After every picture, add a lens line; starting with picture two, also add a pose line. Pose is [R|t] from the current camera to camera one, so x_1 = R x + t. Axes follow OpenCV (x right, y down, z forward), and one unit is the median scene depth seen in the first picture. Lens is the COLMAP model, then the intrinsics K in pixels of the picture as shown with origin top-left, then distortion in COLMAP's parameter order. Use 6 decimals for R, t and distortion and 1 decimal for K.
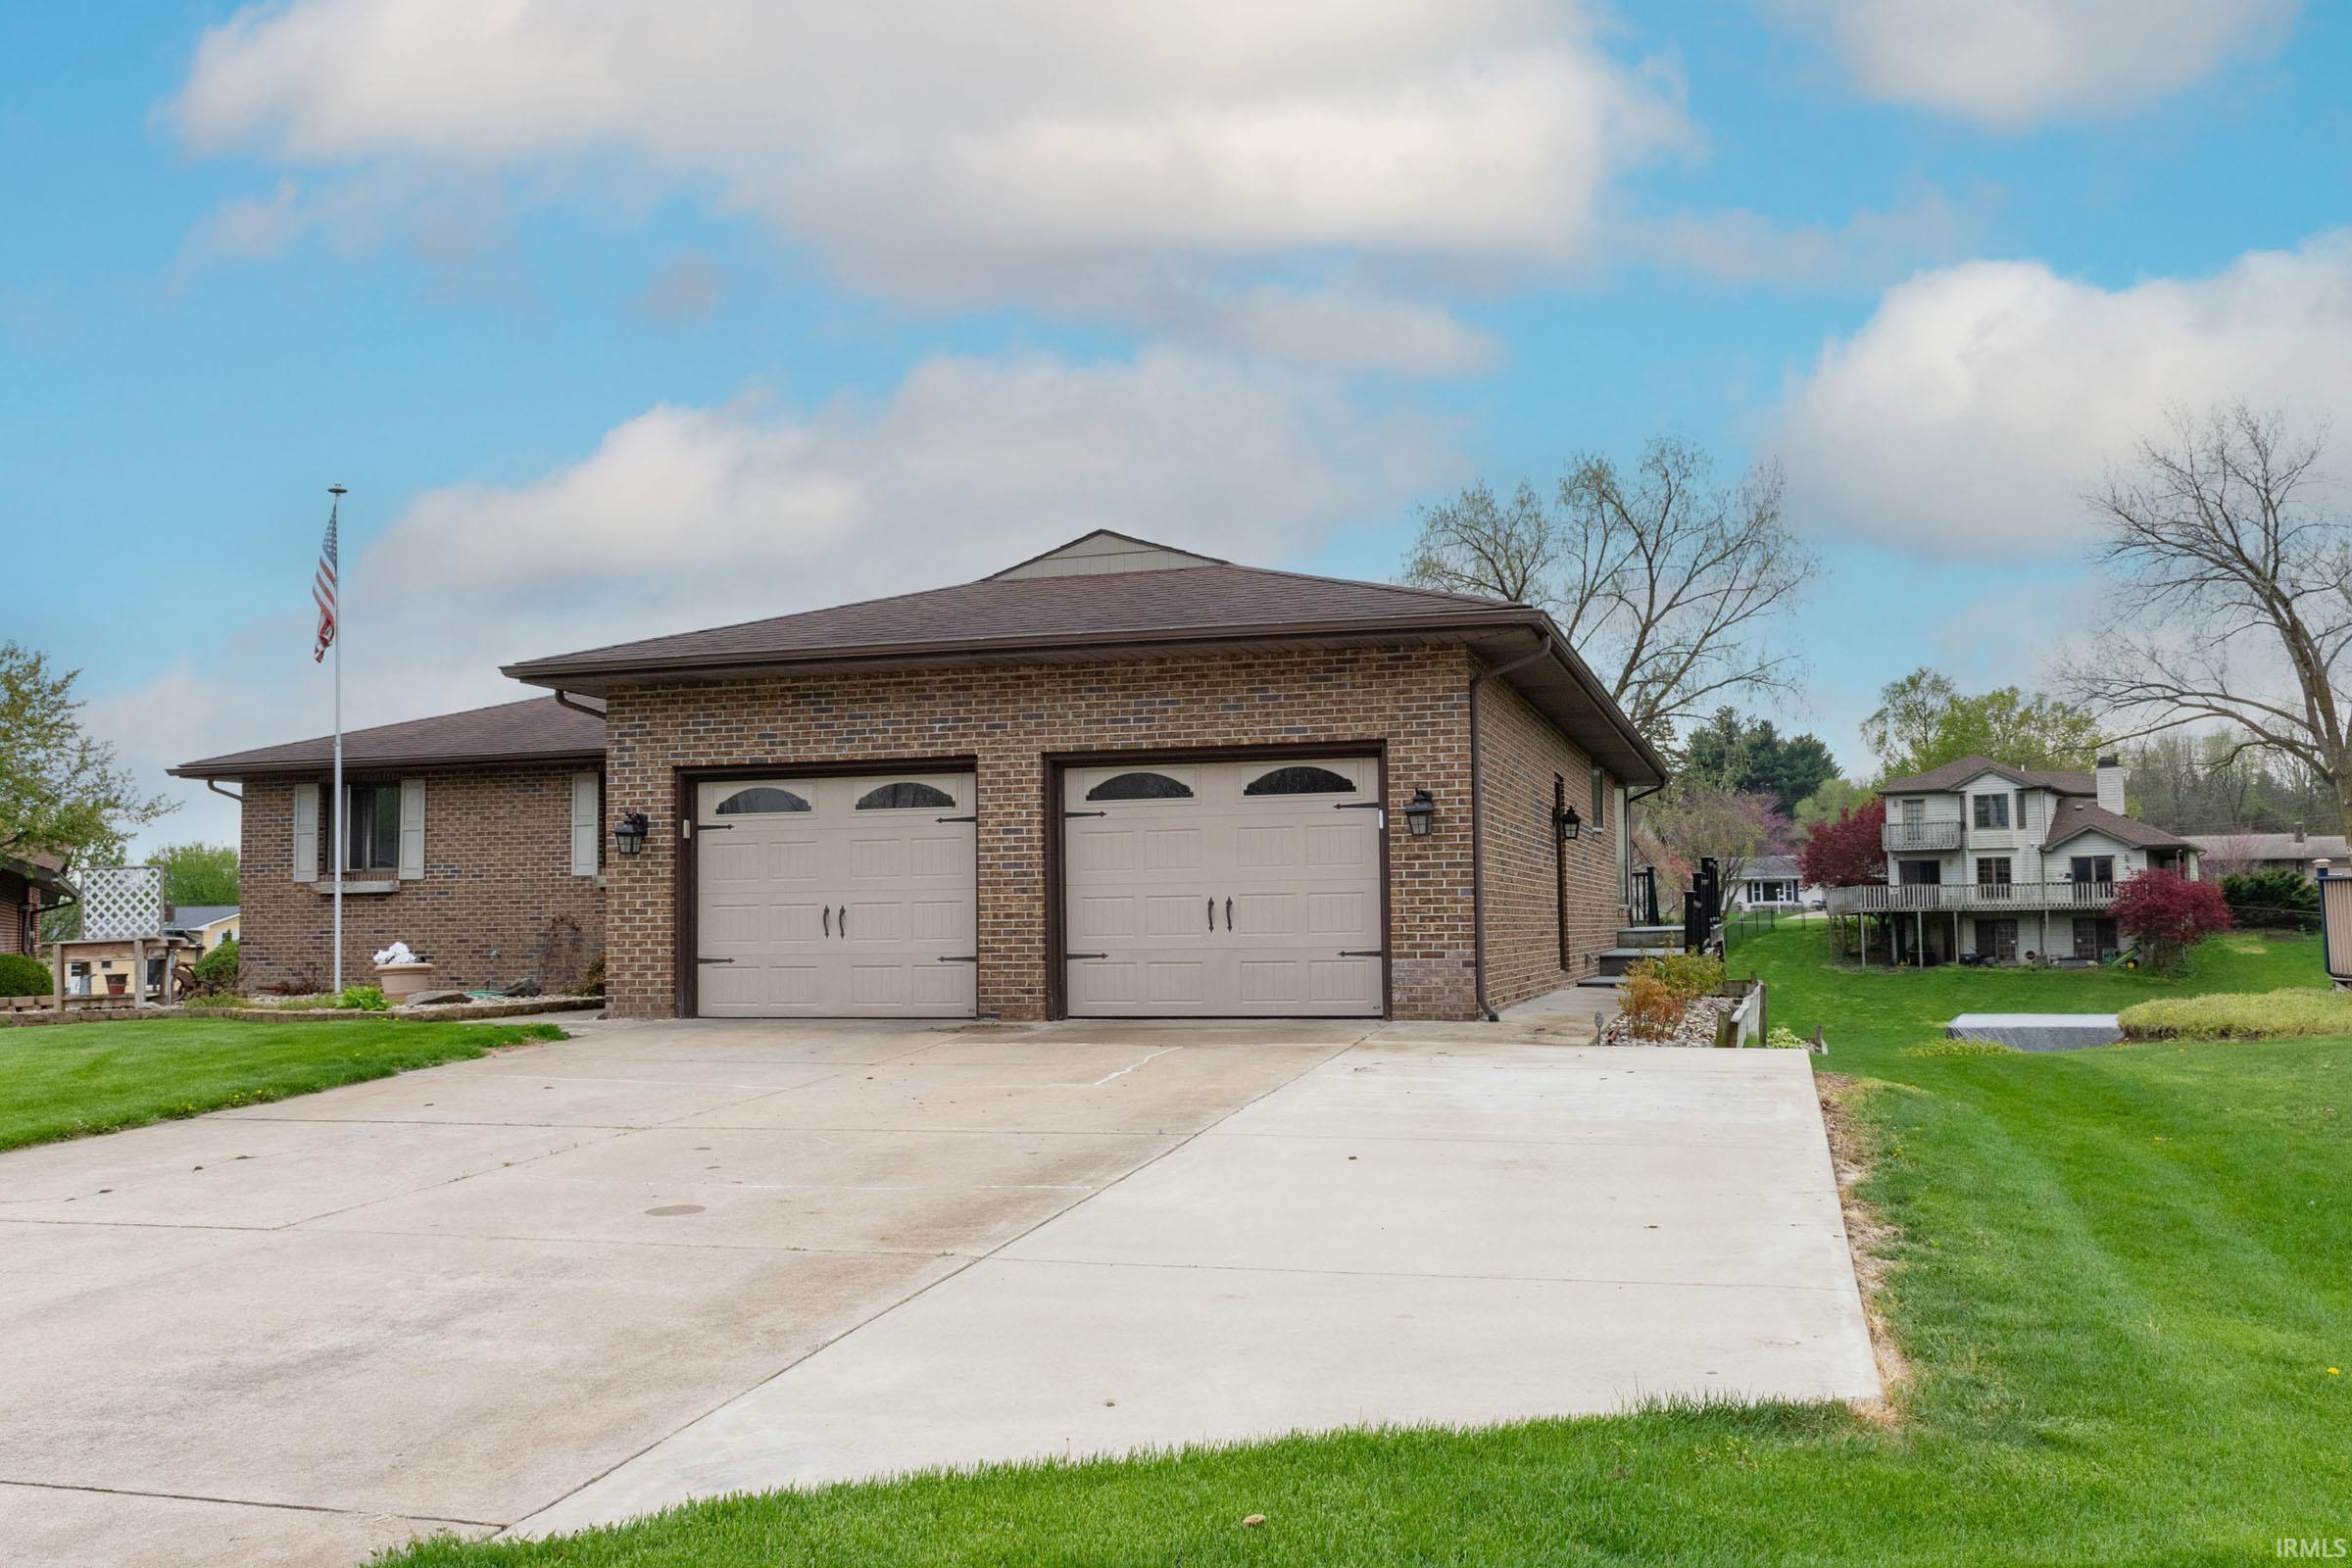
lens RADIAL K [[2042.9, 0, 1179.0], [0, 2042.9, 784.8], [0, 0, 1]] dist [0.006808, 0.002489]
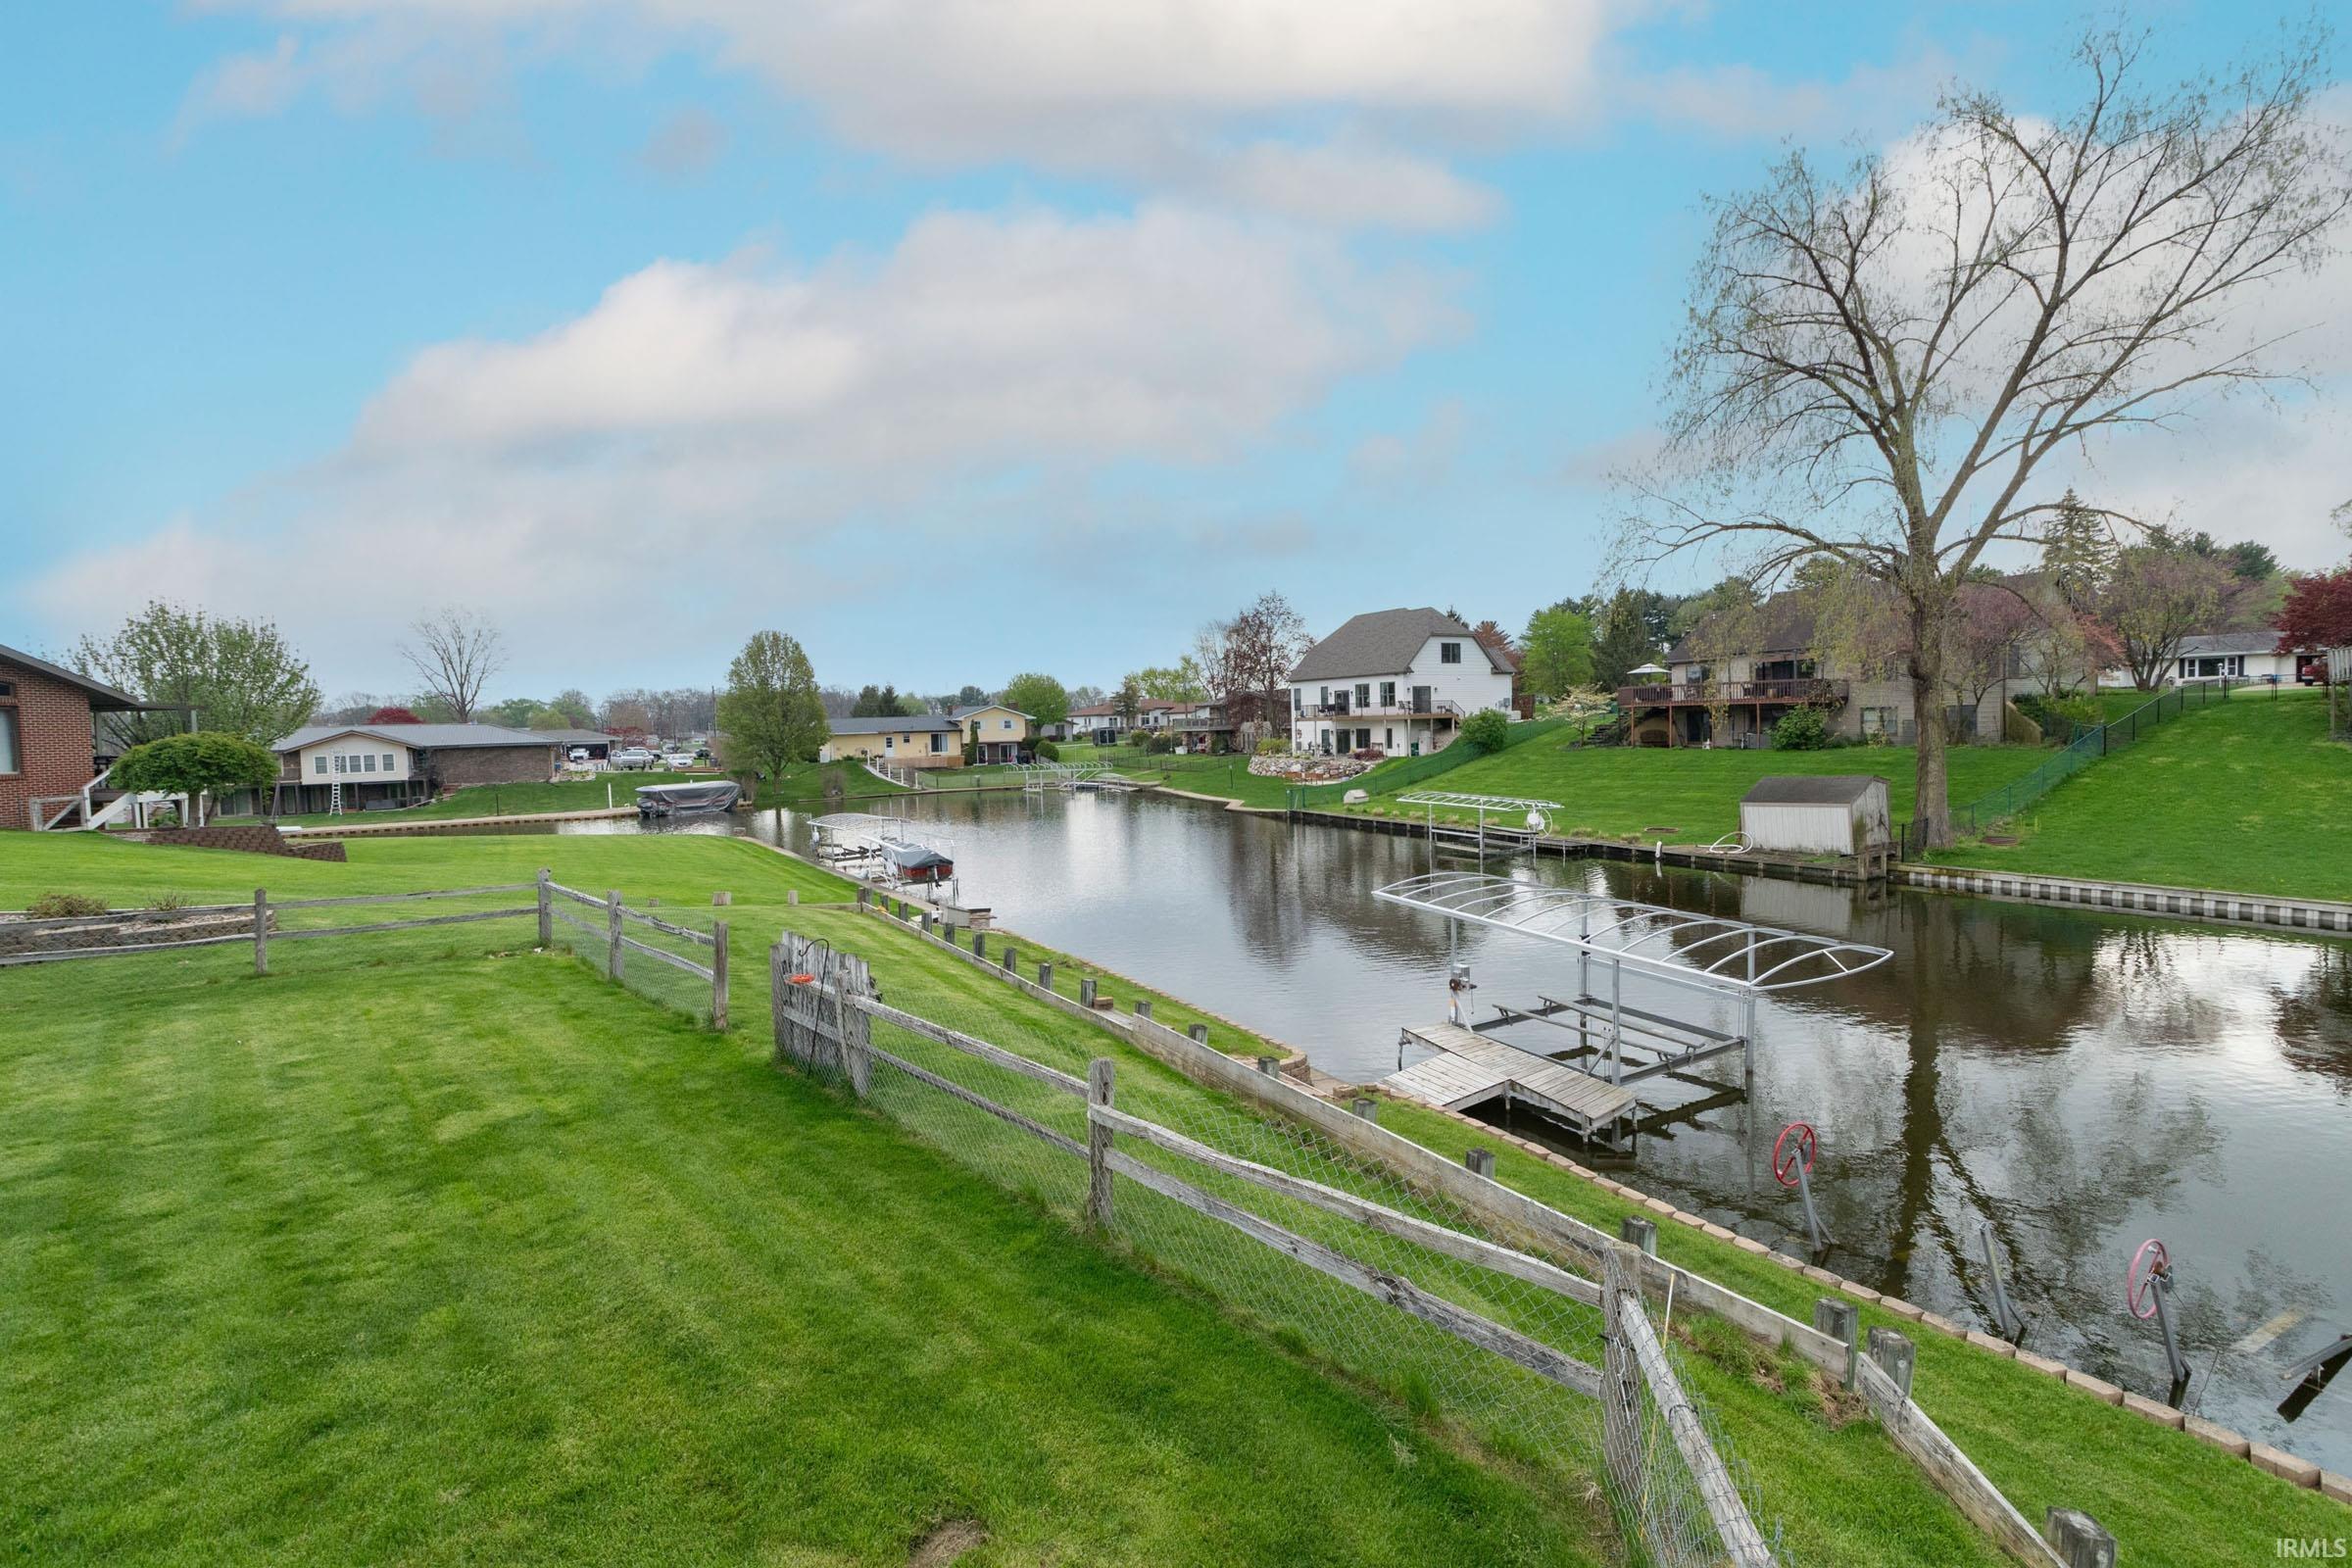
lens RADIAL K [[1019.5, 0, 1164.8], [0, 1019.5, 775.8], [0, 0, 1]] dist [-0.001008, 0.000020]
pose [[0.875961, 0.015387, -0.482137, 0.405762], [0.047439, 0.991898, 0.117843, 0.119300], [0.480044, -0.126098, 0.868134, 1.591304]]
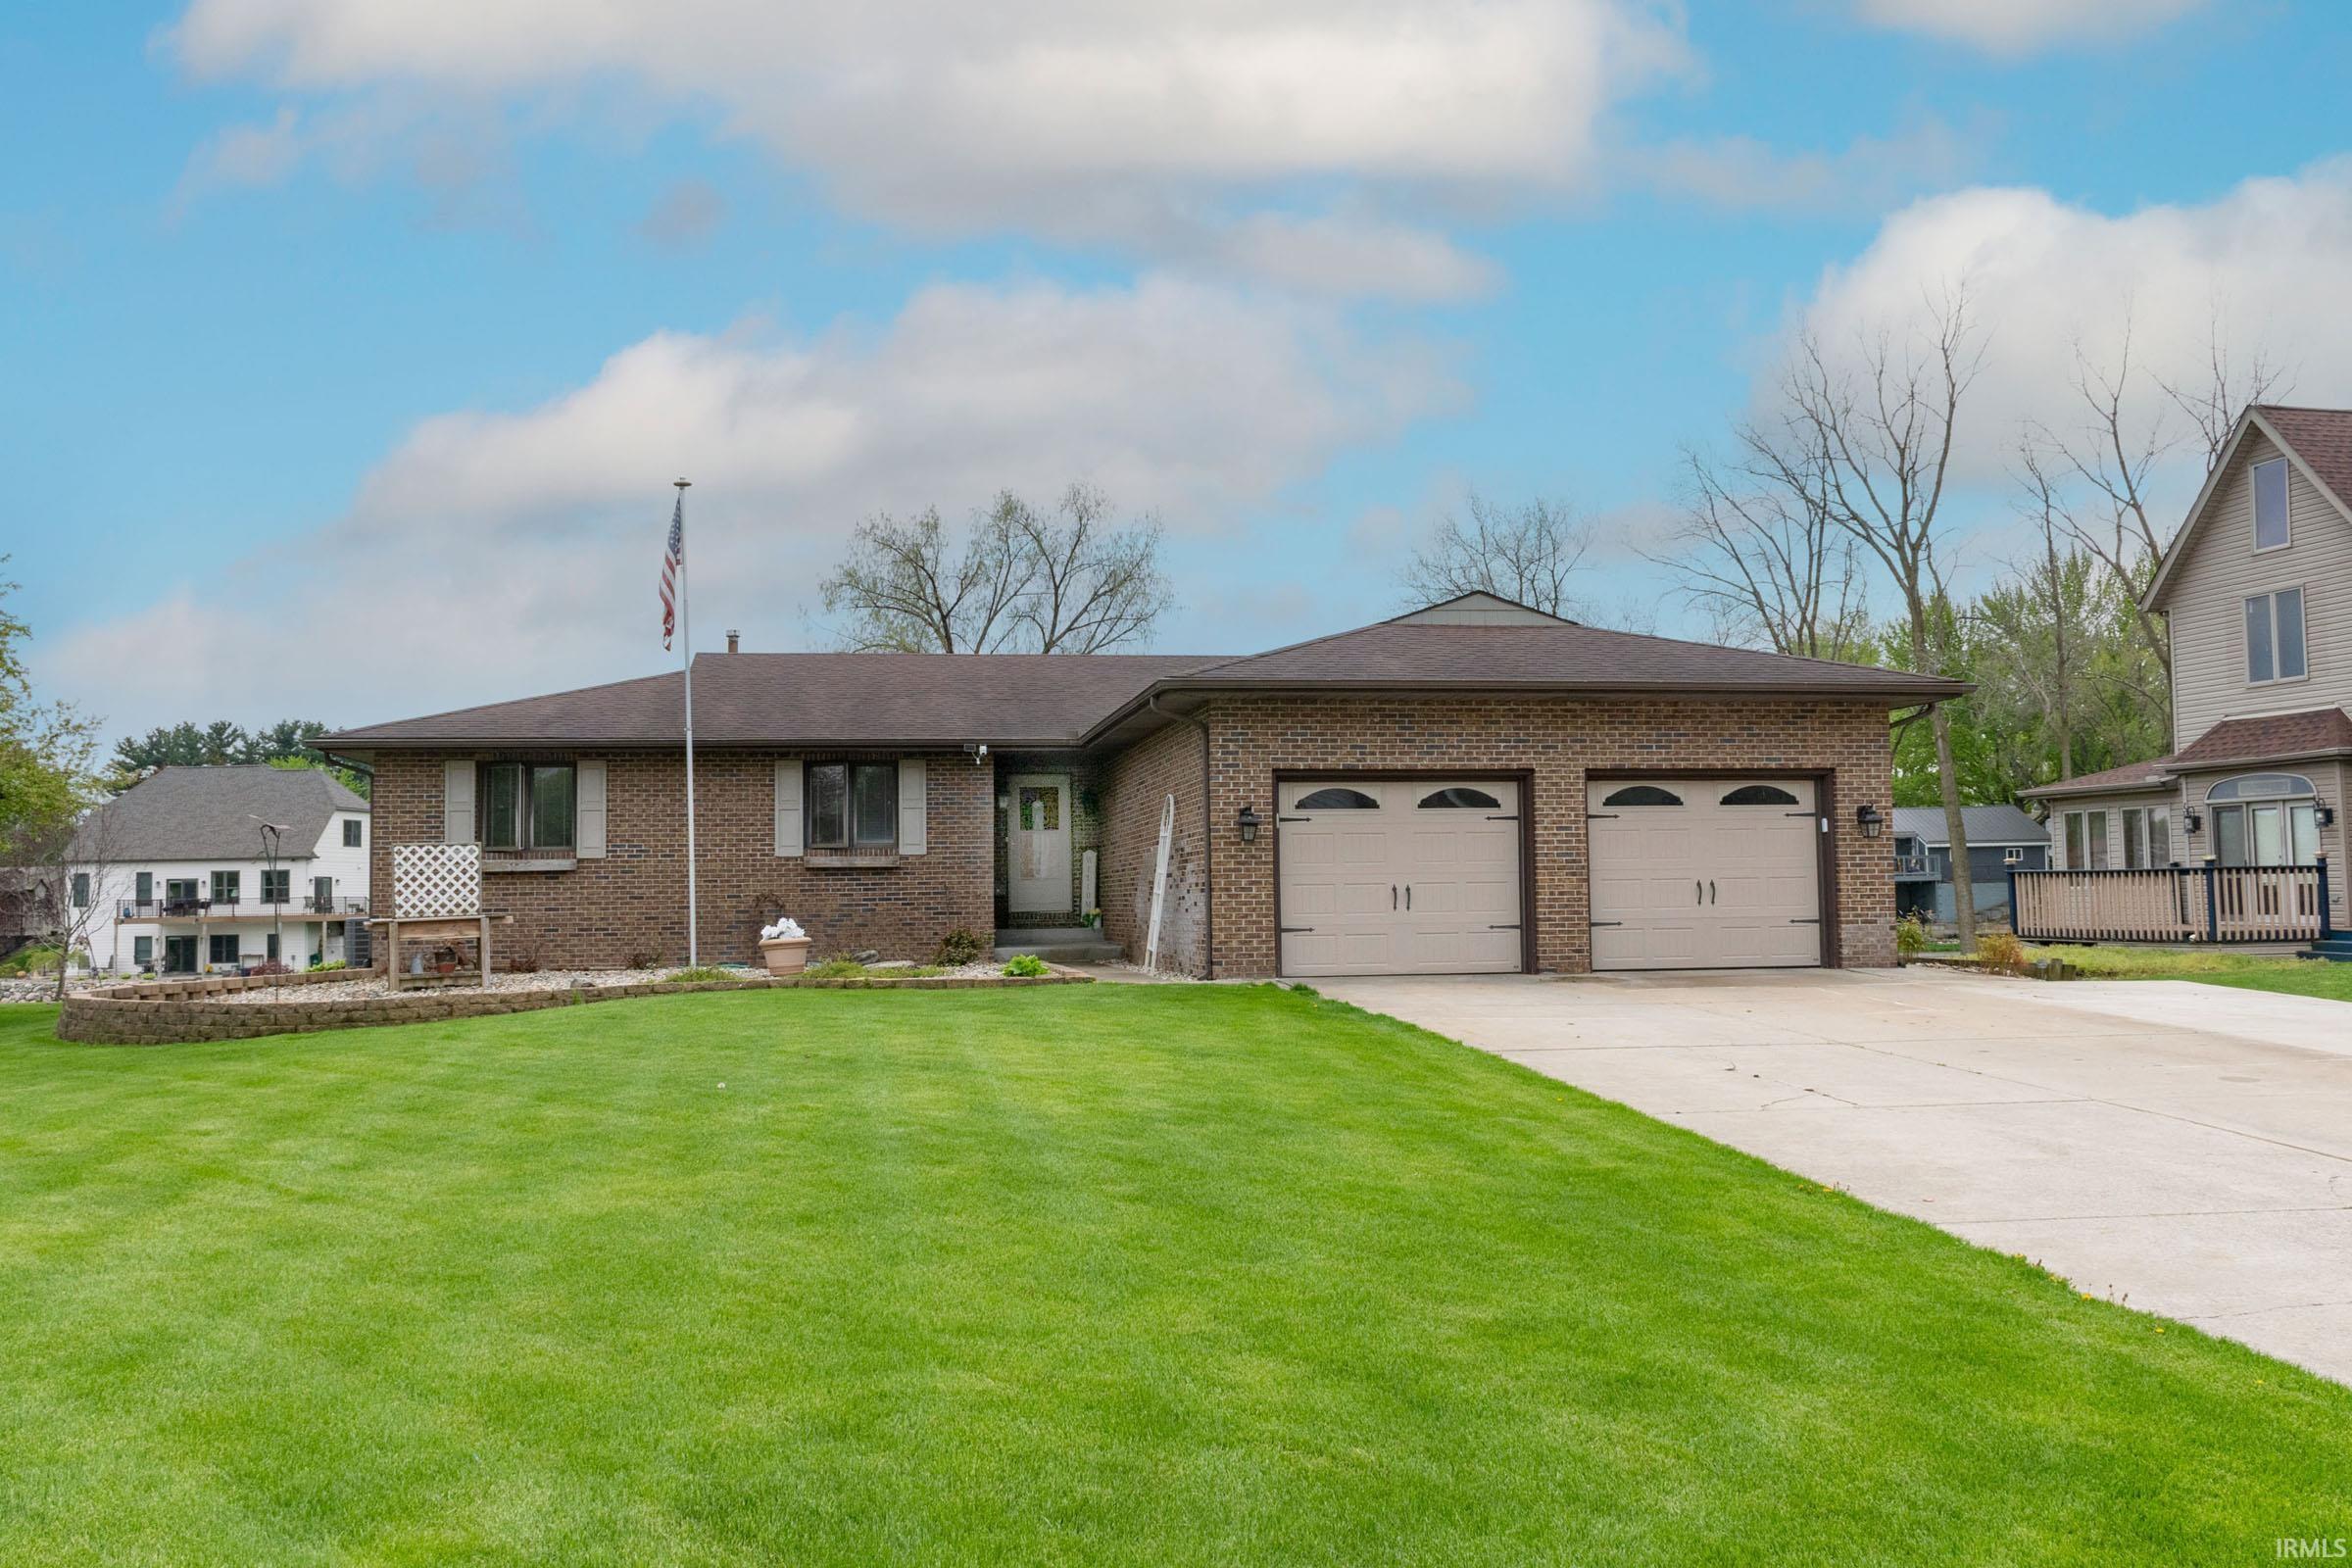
lens RADIAL K [[1926.3, 0, 1169.9], [0, 1926.3, 793.0], [0, 0, 1]] dist [0.040174, 0.000762]
pose [[0.894090, 0.025278, 0.447174, -0.625520], [-0.029286, 0.999569, 0.002050, 0.003642], [-0.446929, -0.014929, 0.894445, 0.008718]]
